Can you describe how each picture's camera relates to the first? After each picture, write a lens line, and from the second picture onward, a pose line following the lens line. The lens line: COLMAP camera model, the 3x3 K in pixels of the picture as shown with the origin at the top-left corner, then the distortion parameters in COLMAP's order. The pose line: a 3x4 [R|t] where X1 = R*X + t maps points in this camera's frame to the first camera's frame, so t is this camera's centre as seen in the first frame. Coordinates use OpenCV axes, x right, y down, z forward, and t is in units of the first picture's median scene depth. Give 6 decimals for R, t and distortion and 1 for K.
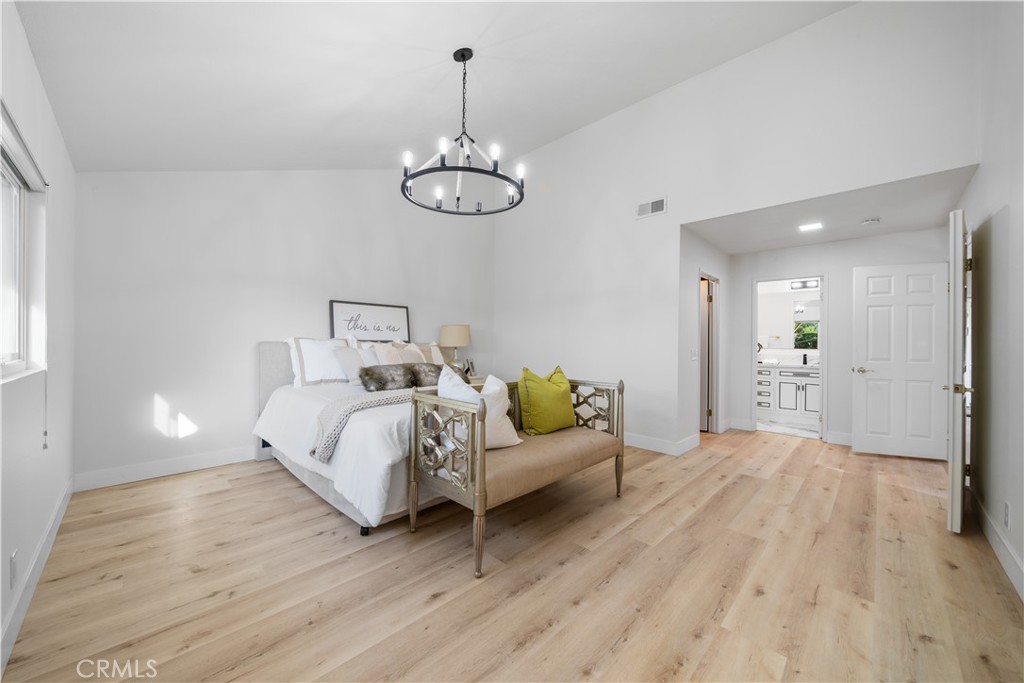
lens RADIAL K [[366.2, 0, 508.1], [0, 366.2, 339.0], [0, 0, 1]] dist [-0.004549, -0.000162]
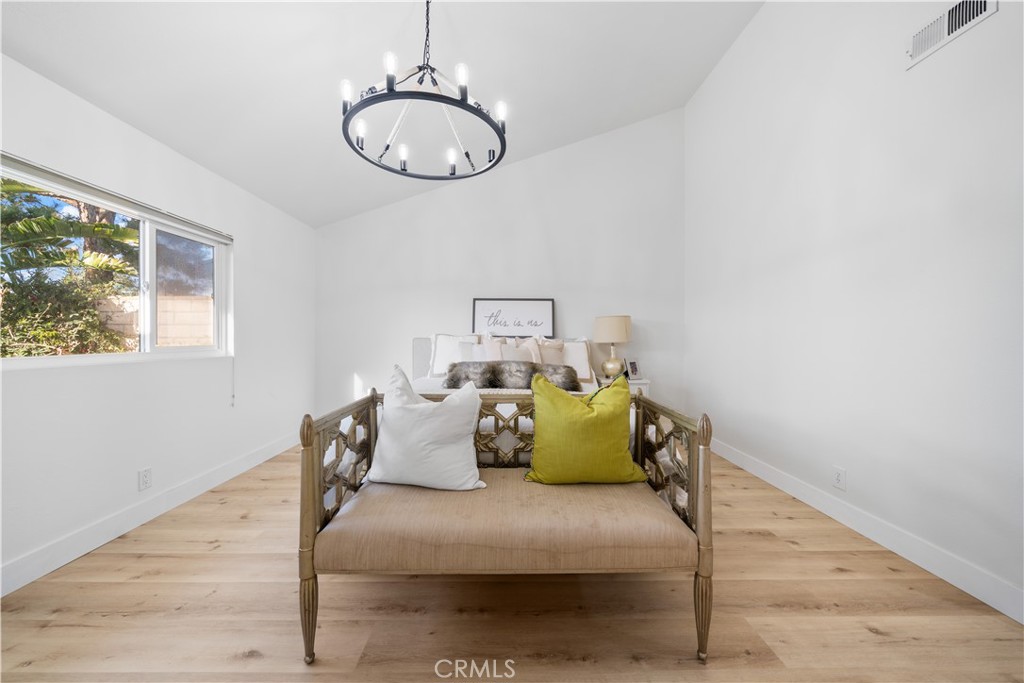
lens RADIAL K [[351.0, 0, 508.4], [0, 351.0, 342.4], [0, 0, 1]] dist [-0.005764, -0.000041]
pose [[0.720980, 0.000344, -0.692955, 0.366070], [0.010334, 0.999883, 0.011249, 0.013409], [0.692878, -0.015271, 0.720893, 0.431486]]
